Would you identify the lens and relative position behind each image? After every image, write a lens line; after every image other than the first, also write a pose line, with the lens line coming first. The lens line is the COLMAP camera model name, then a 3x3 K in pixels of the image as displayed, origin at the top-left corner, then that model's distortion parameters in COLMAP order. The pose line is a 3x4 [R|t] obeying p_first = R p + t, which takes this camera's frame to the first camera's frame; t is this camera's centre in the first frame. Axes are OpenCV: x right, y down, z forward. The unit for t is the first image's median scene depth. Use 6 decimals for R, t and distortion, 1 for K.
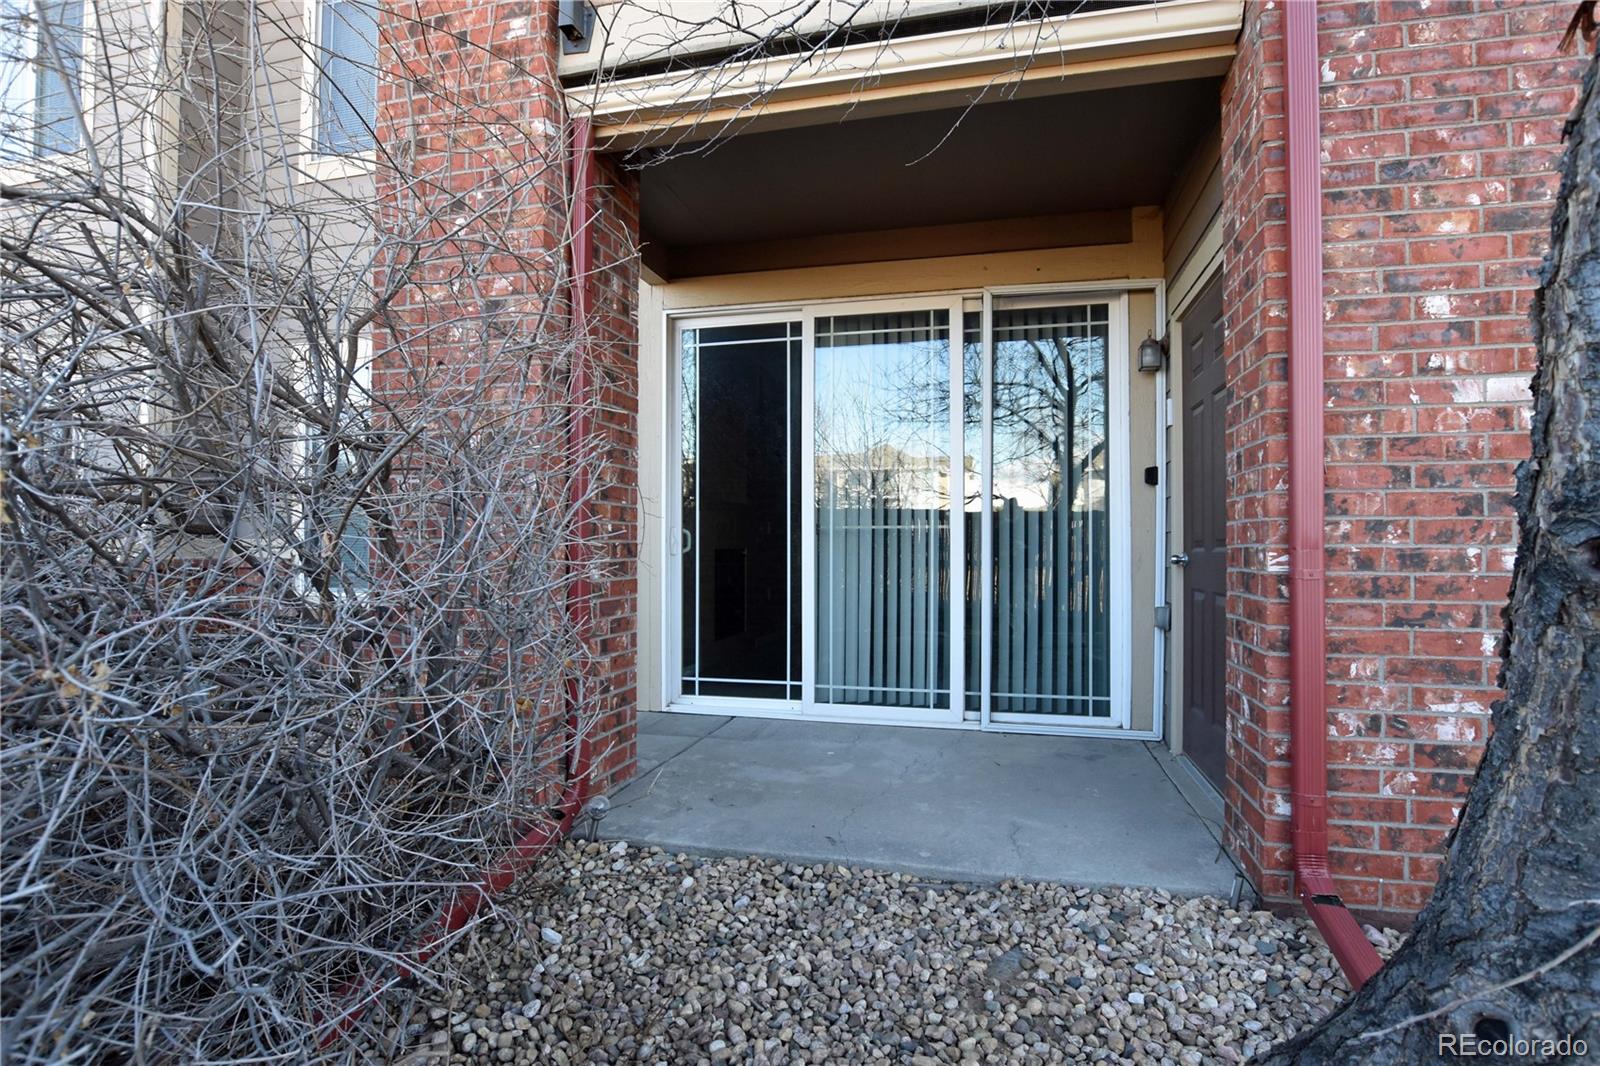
lens RADIAL K [[729.5, 0, 798.7], [0, 729.5, 533.1], [0, 0, 1]] dist [-0.031646, 0.002251]
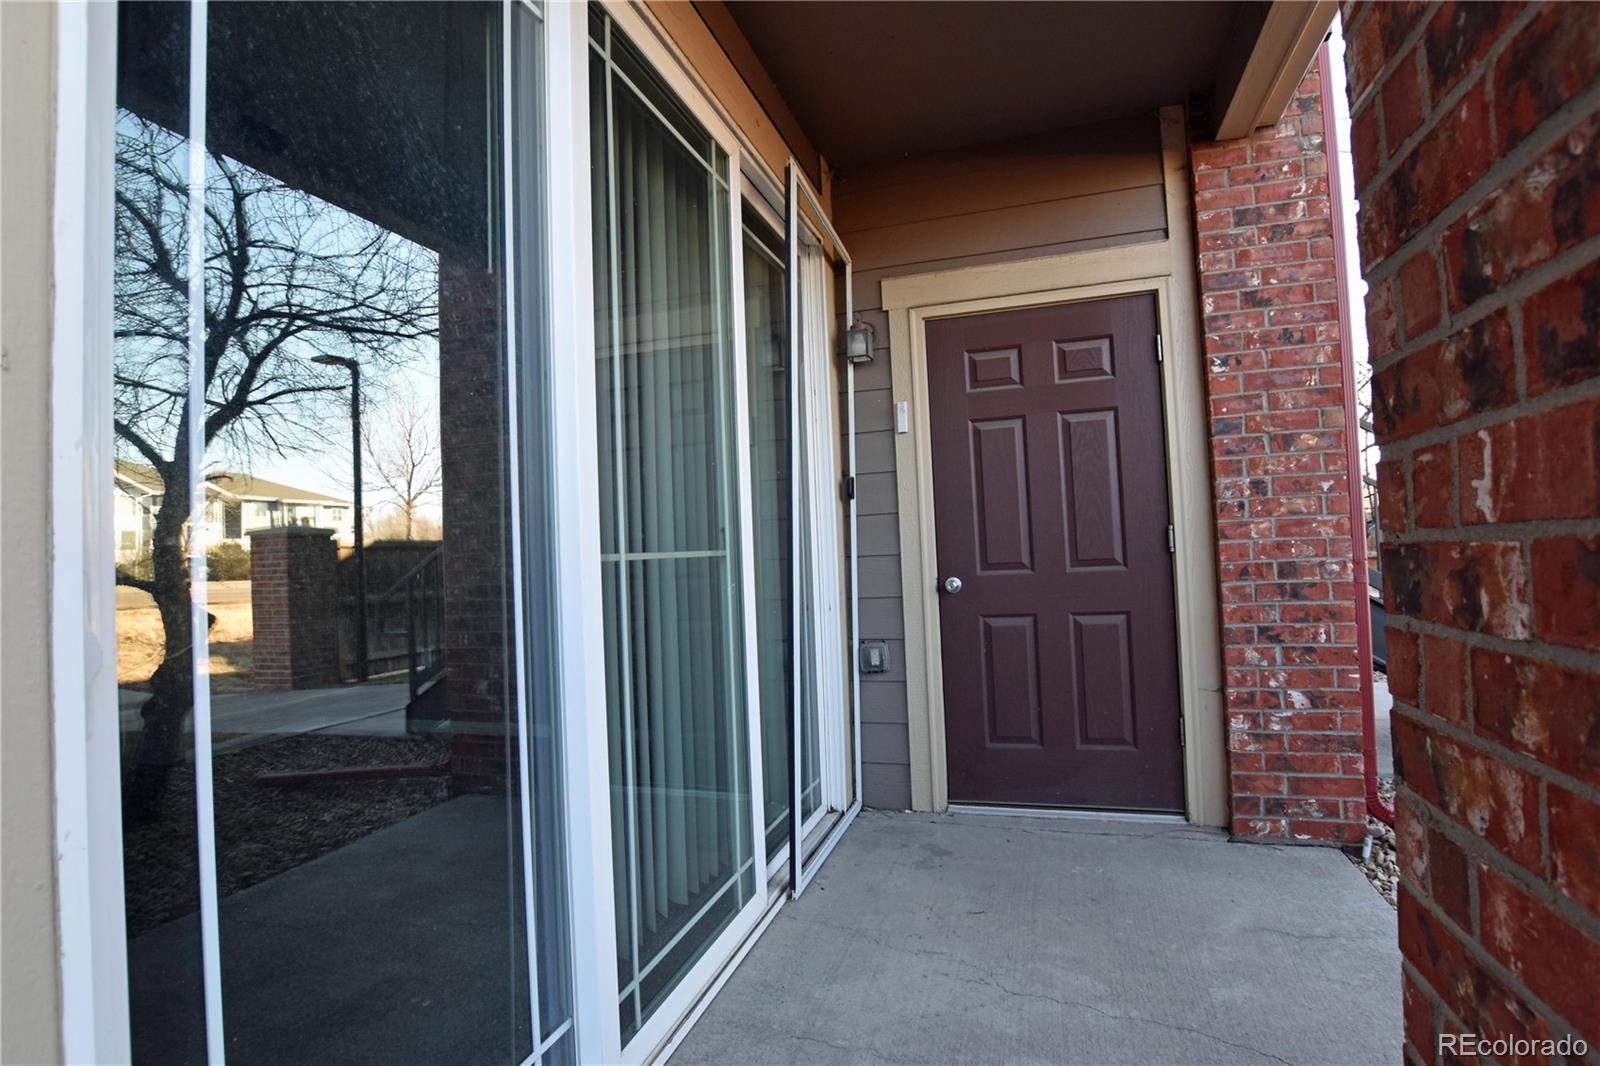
lens RADIAL K [[729.5, 0, 800.7], [0, 729.5, 533.8], [0, 0, 1]] dist [-0.031646, 0.002251]
pose [[0.109733, 0.028934, 0.993540, -0.446729], [0.038885, 0.998686, -0.033379, -0.017874], [-0.993200, 0.042296, 0.108464, 1.142493]]
